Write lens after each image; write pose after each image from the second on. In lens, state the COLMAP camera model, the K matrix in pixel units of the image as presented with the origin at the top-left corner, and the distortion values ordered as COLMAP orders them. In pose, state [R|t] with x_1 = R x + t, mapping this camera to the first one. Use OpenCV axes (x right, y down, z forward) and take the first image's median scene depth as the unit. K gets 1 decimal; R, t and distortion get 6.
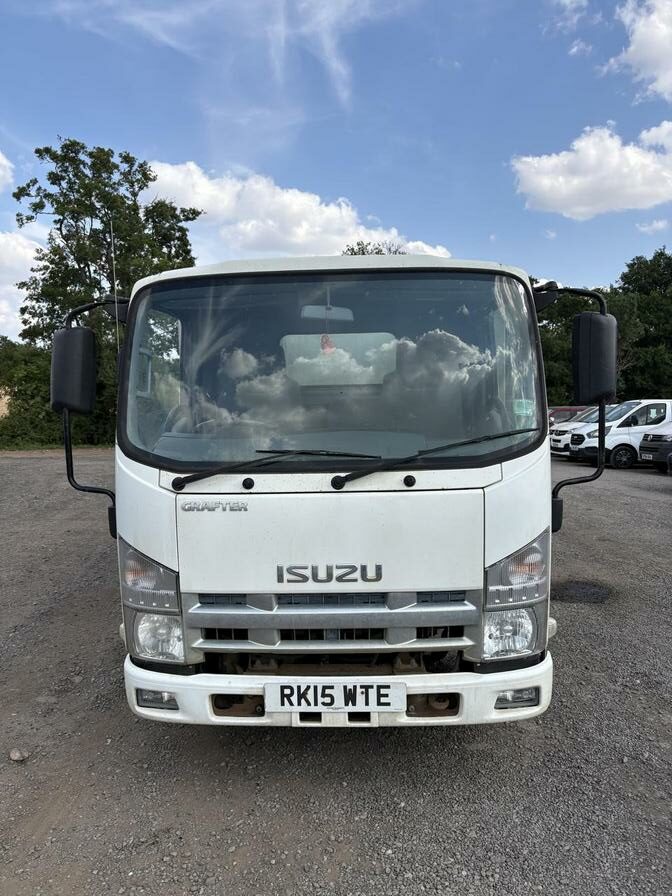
lens RADIAL K [[673.4, 0, 362.4], [0, 673.4, 448.7], [0, 0, 1]] dist [-0.002268, -0.000381]
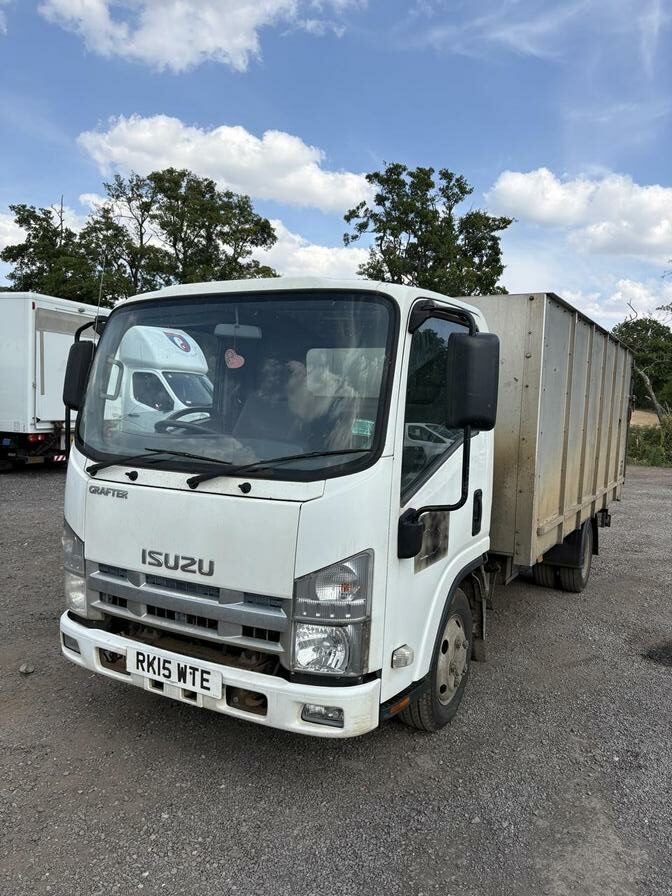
lens RADIAL K [[673.4, 0, 362.4], [0, 673.4, 448.7], [0, 0, 1]] dist [-0.002268, -0.000381]
pose [[0.894735, 0.075143, -0.440230, 0.700934], [-0.079235, 0.996814, 0.009109, -0.038745], [0.439512, 0.026732, 0.897839, 0.114410]]
